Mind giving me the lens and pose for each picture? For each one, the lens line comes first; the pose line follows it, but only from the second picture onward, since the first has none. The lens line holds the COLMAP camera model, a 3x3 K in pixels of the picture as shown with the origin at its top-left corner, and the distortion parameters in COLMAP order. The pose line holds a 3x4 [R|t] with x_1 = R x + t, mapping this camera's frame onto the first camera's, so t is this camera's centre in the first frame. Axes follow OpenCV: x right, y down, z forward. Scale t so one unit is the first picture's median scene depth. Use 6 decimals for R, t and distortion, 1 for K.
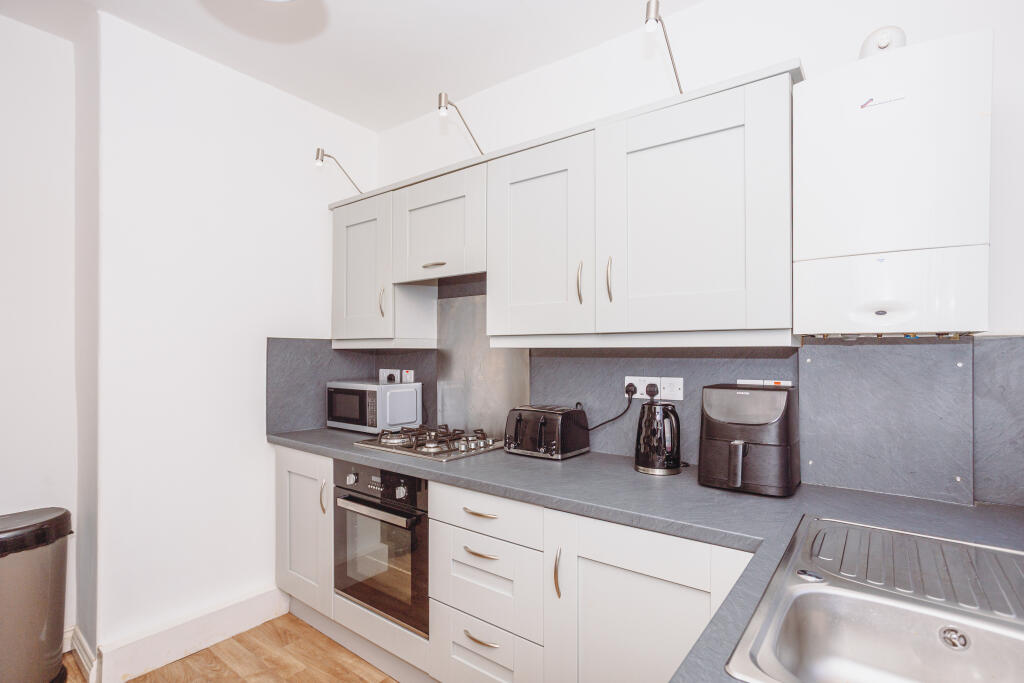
lens RADIAL K [[494.0, 0, 509.9], [0, 494.0, 348.4], [0, 0, 1]] dist [-0.054063, 0.033531]
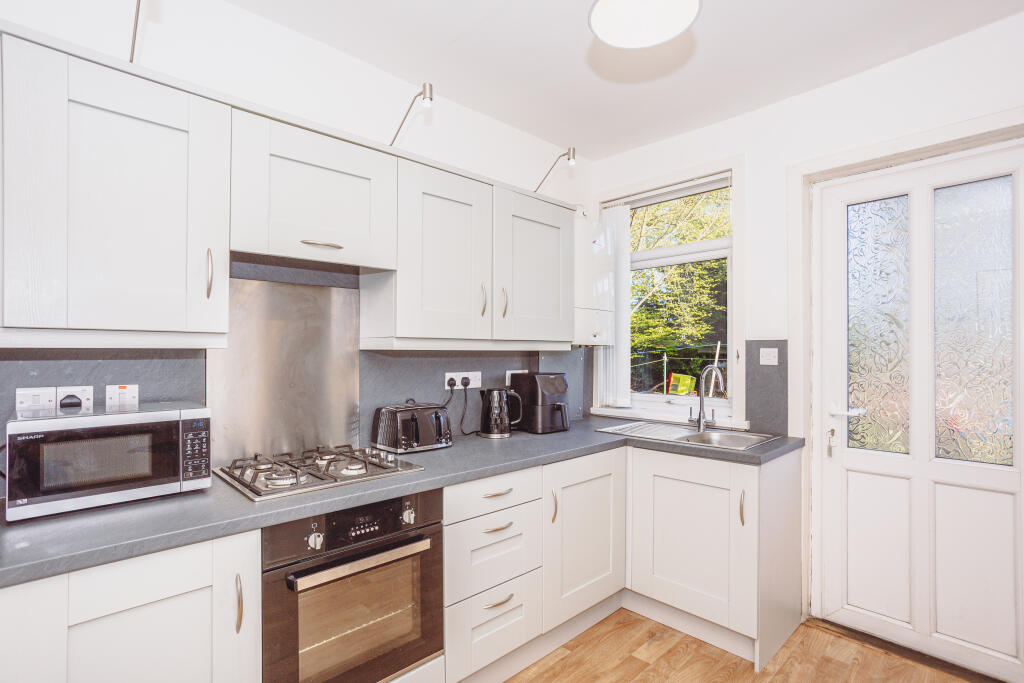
lens RADIAL K [[494.0, 0, 509.9], [0, 494.0, 348.4], [0, 0, 1]] dist [-0.054063, 0.033531]
pose [[0.152149, 0.008937, 0.988317, -0.995830], [-0.008103, 0.999937, -0.007795, 0.003210], [-0.988324, -0.006823, 0.152212, 0.660866]]
